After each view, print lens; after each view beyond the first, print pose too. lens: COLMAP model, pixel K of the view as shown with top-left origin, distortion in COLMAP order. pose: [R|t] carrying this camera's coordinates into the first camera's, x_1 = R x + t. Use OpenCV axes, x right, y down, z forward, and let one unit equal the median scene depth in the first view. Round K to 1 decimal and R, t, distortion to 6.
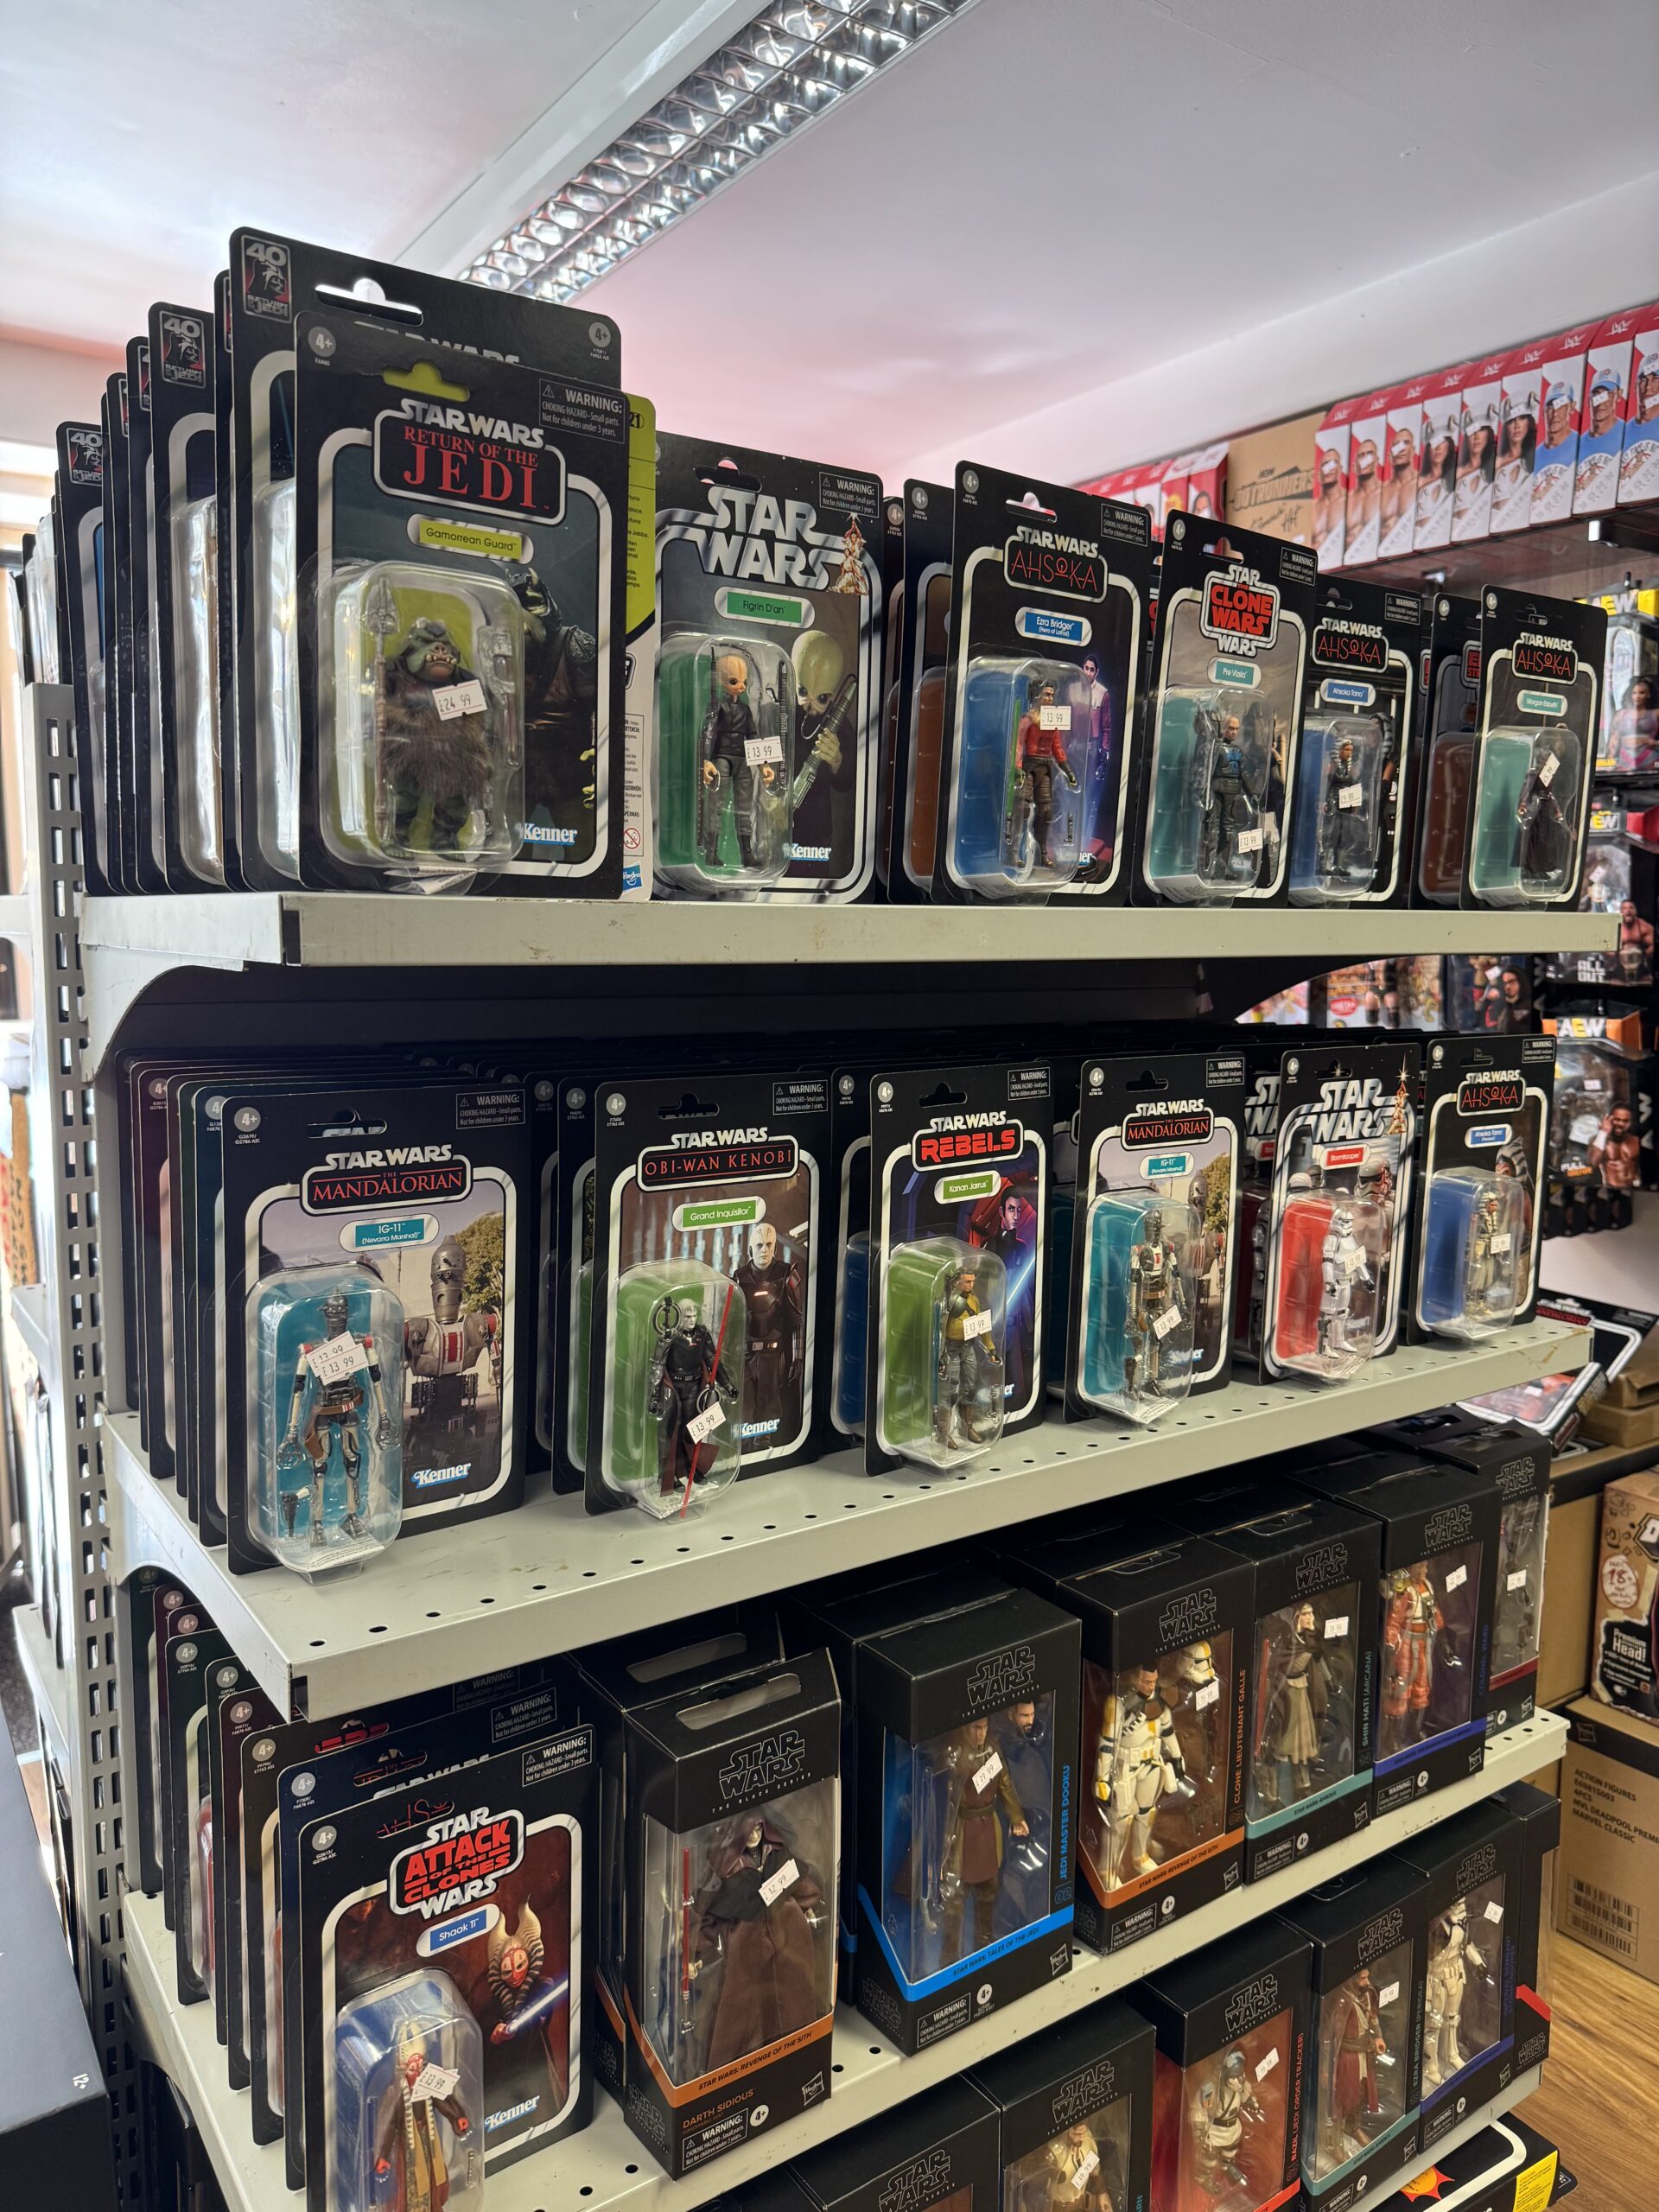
lens RADIAL K [[1523.8, 0, 825.1], [0, 1523.8, 1095.7], [0, 0, 1]] dist [0.002763, -0.019762]
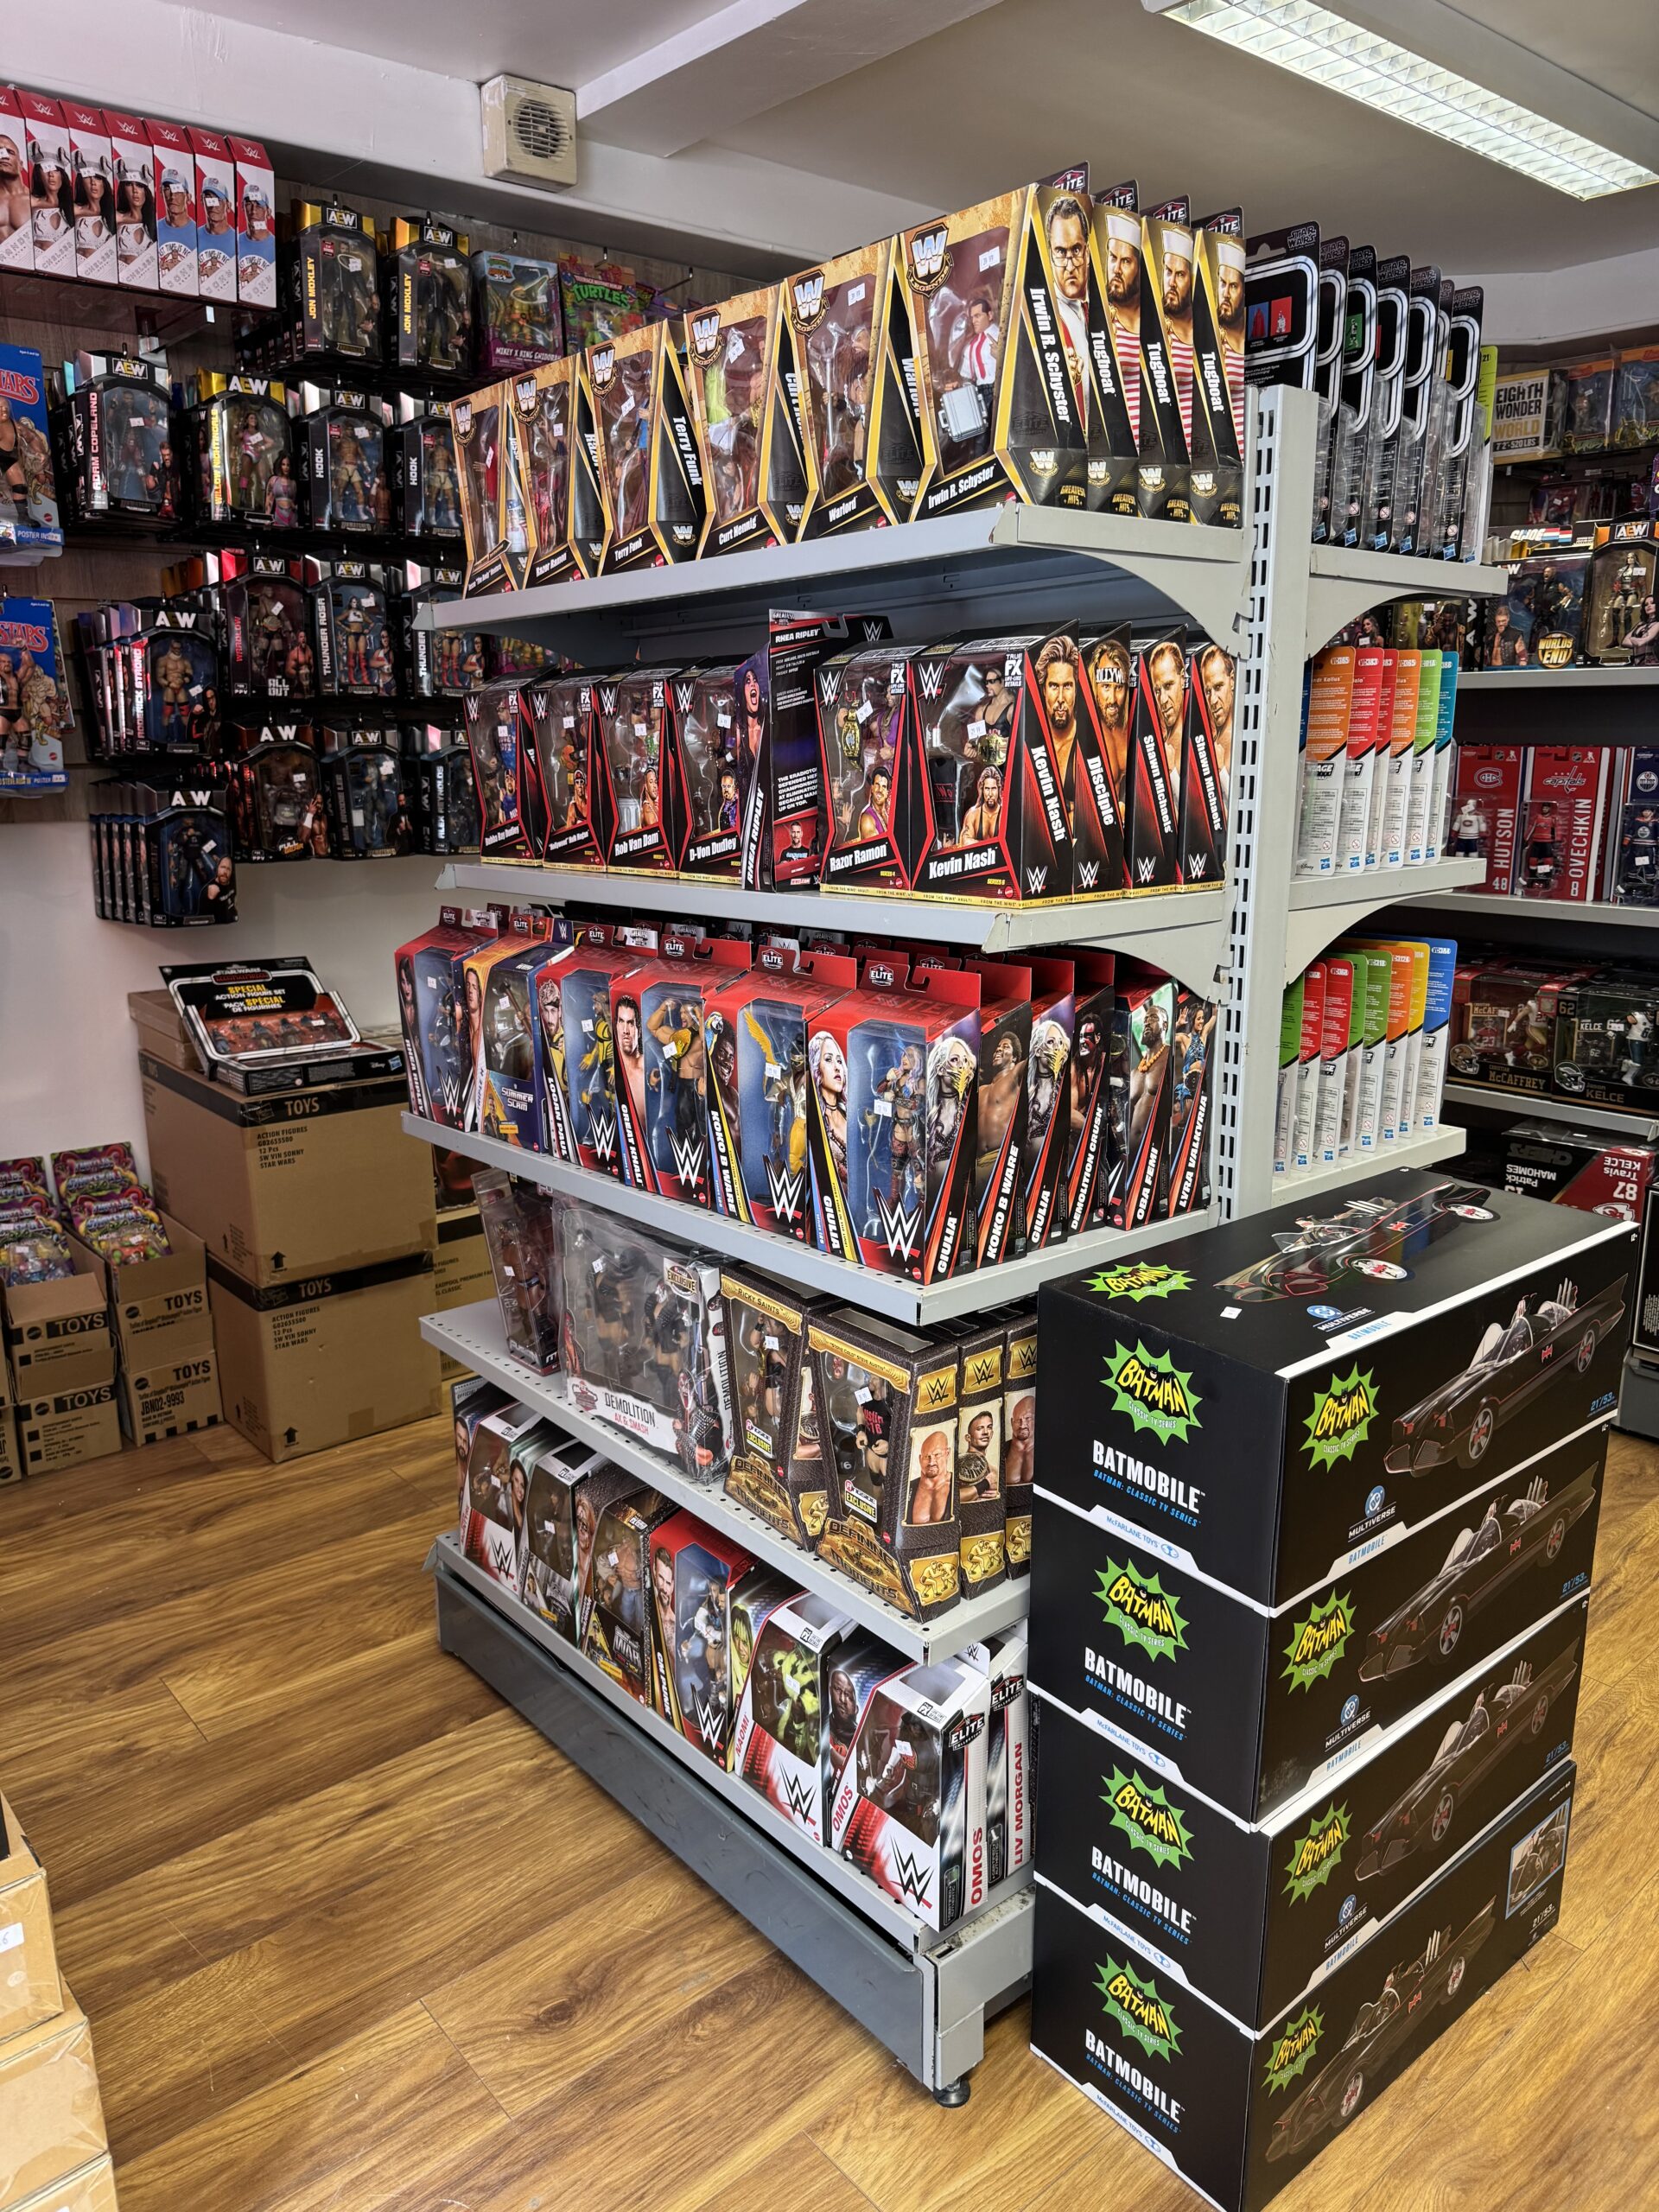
lens RADIAL K [[1523.8, 0, 822.8], [0, 1523.8, 1108.3], [0, 0, 1]] dist [0.002763, -0.019762]
pose [[-0.081506, -0.231702, 0.969366, -0.794547], [0.128207, 0.962084, 0.240742, 0.008035], [-0.988392, 0.143902, -0.048710, 0.618406]]
